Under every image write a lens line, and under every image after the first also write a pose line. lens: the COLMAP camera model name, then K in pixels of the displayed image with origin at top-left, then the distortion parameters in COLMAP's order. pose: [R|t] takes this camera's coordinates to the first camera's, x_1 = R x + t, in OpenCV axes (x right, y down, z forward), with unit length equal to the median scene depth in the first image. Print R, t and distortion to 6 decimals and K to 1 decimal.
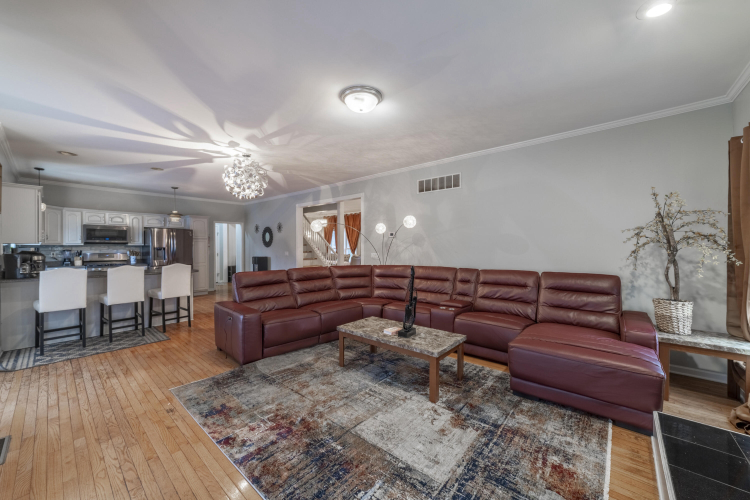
lens RADIAL K [[285.1, 0, 373.3], [0, 285.1, 251.5], [0, 0, 1]] dist [-0.013279, 0.001220]
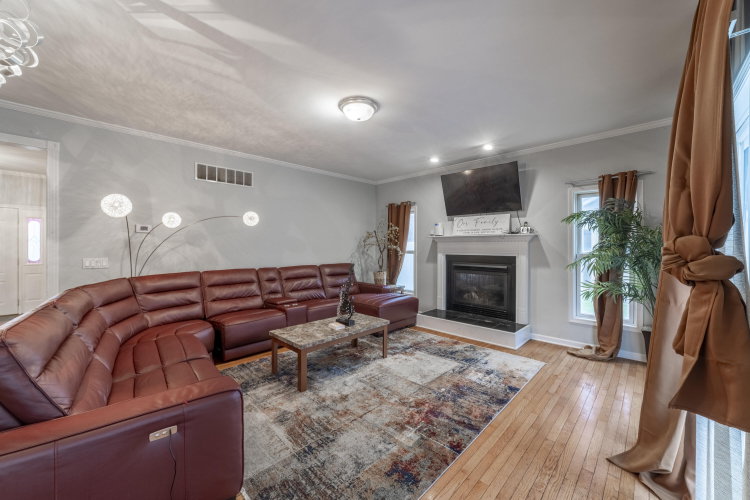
lens RADIAL K [[285.1, 0, 370.8], [0, 285.1, 247.3], [0, 0, 1]] dist [-0.013279, 0.001220]
pose [[0.073243, -0.000318, 0.997314, -0.996587], [0.014478, 0.999895, -0.000745, -0.014102], [-0.997209, 0.014494, 0.073240, 0.795211]]
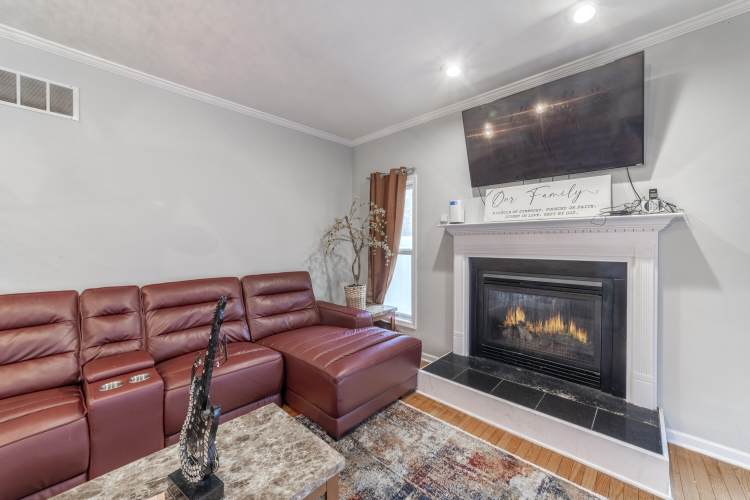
lens RADIAL K [[285.1, 0, 375.2], [0, 285.1, 246.2], [0, 0, 1]] dist [-0.013279, 0.001220]
pose [[0.043328, -0.006726, 0.999038, -0.214201], [0.016024, 0.999853, 0.006037, -0.012708], [-0.998932, 0.015747, 0.043429, 0.744670]]
